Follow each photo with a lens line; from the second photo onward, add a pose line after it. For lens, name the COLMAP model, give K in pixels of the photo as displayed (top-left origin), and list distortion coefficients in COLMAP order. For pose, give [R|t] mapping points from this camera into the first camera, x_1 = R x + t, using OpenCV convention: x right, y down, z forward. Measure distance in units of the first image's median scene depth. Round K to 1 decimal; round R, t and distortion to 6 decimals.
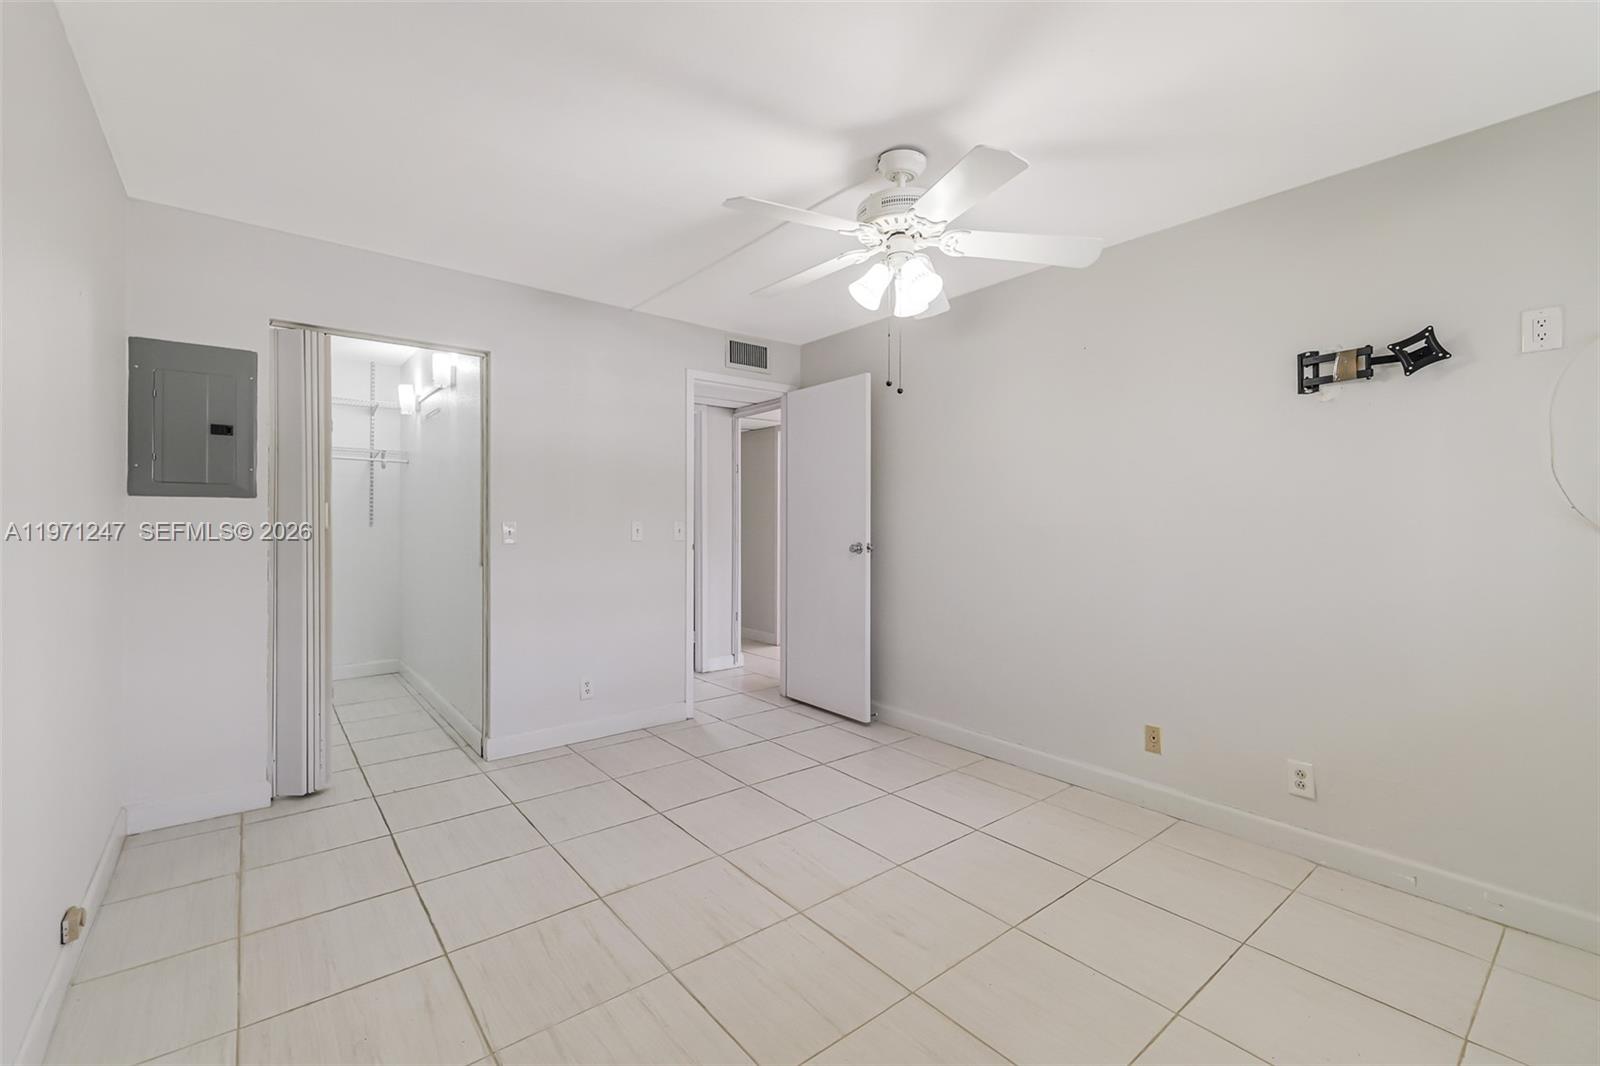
lens RADIAL K [[675.9, 0, 777.9], [0, 675.9, 513.9], [0, 0, 1]] dist [-0.003785, 0.000554]
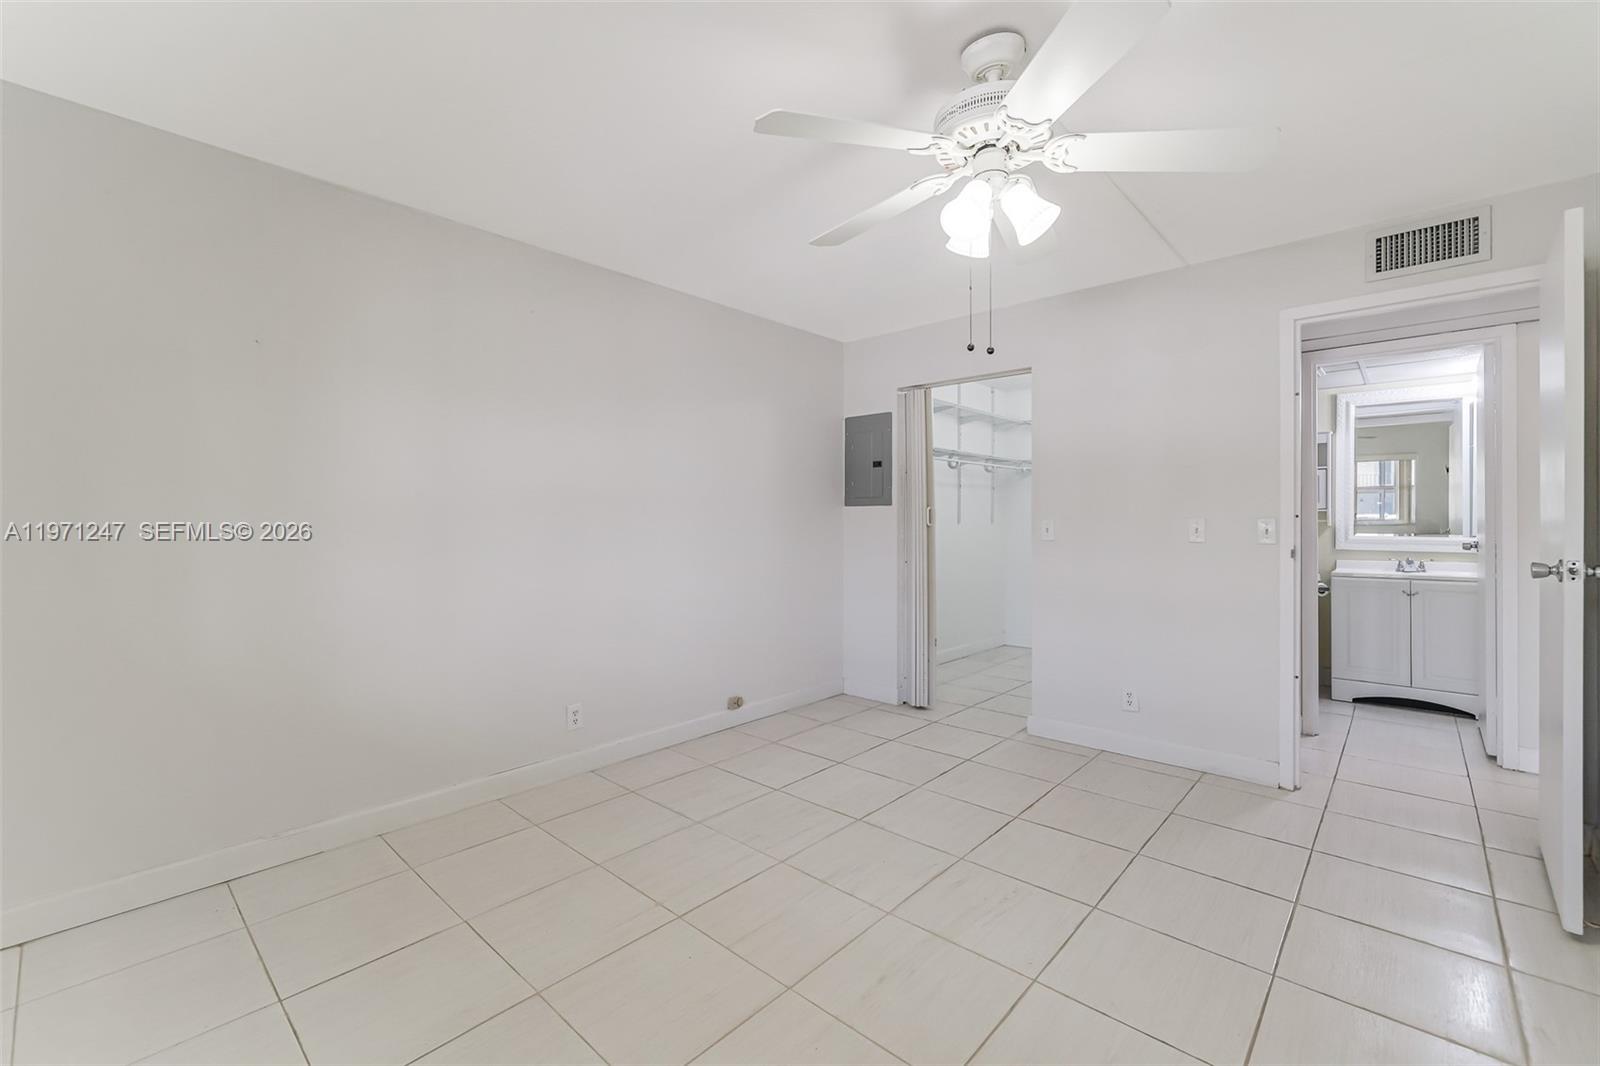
lens RADIAL K [[675.9, 0, 789.8], [0, 675.9, 529.6], [0, 0, 1]] dist [-0.003785, 0.000554]
pose [[0.153160, 0.012043, -0.988128, 0.592504], [0.015822, 0.999768, 0.014637, 0.004234], [0.988075, -0.017876, 0.152934, 0.427876]]
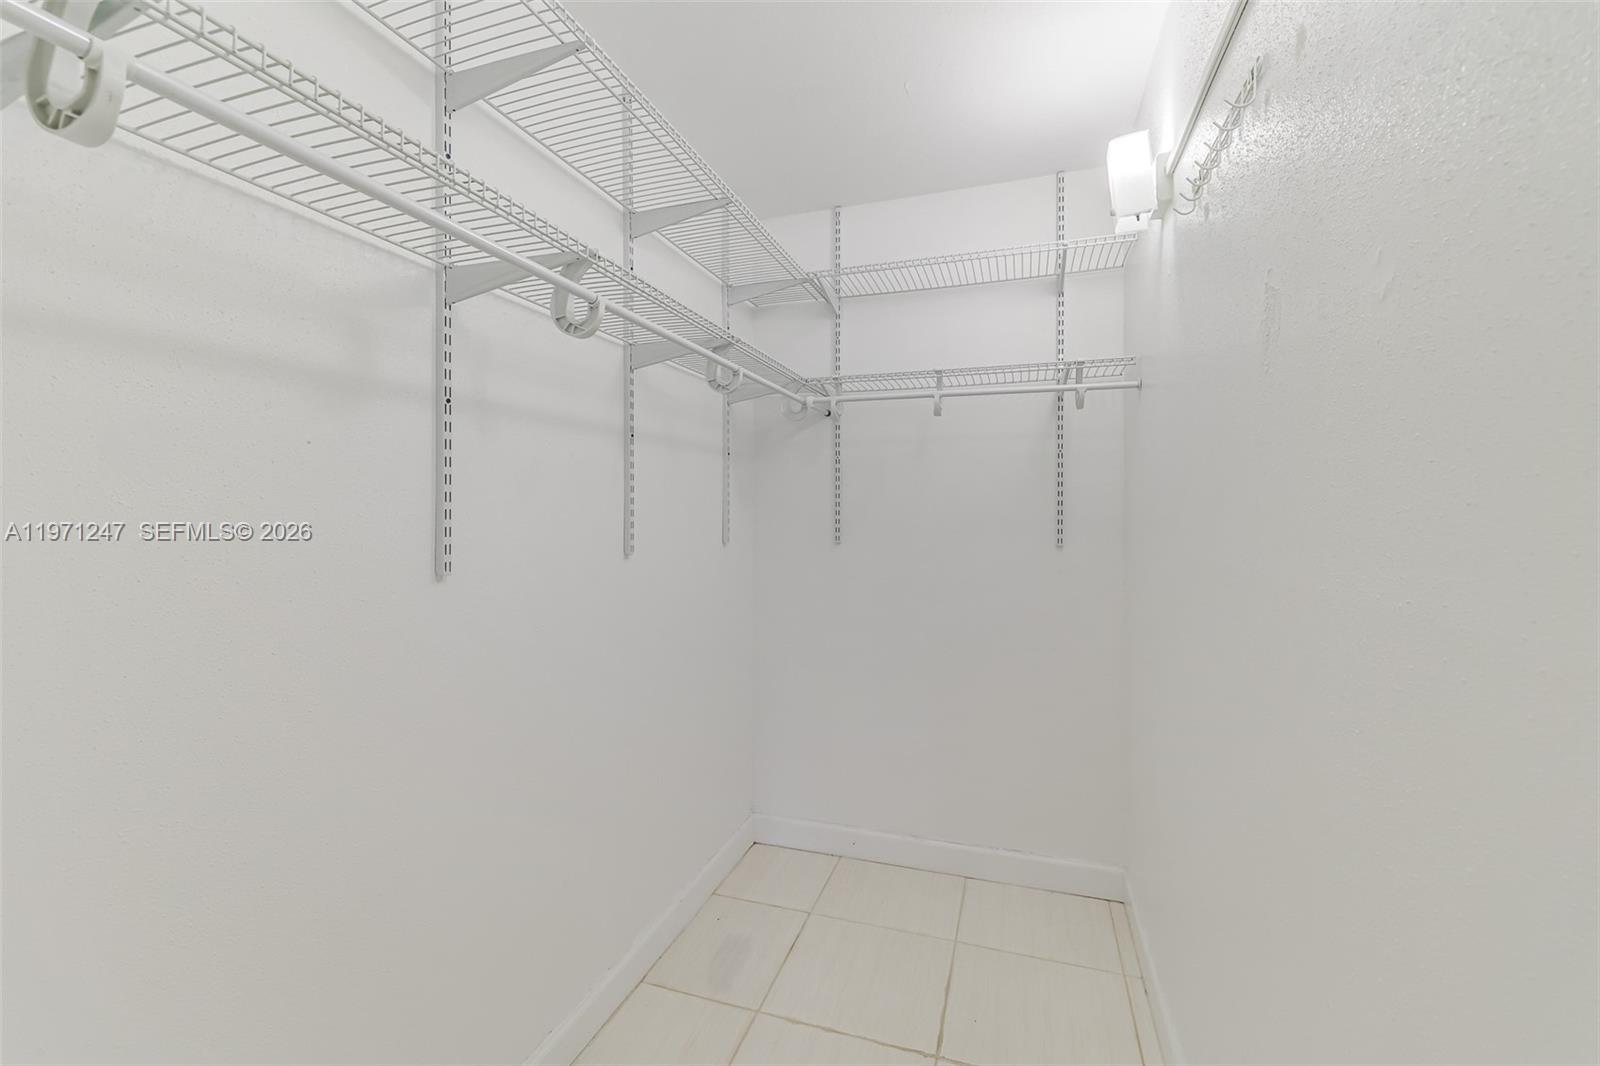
lens RADIAL K [[675.9, 0, 795.9], [0, 675.9, 532.2], [0, 0, 1]] dist [-0.003785, 0.000554]
pose [[0.539316, -0.008408, -0.842062, -0.492365], [0.015873, 0.999874, 0.000182, 0.006430], [0.841954, -0.013464, 0.539381, 0.930146]]
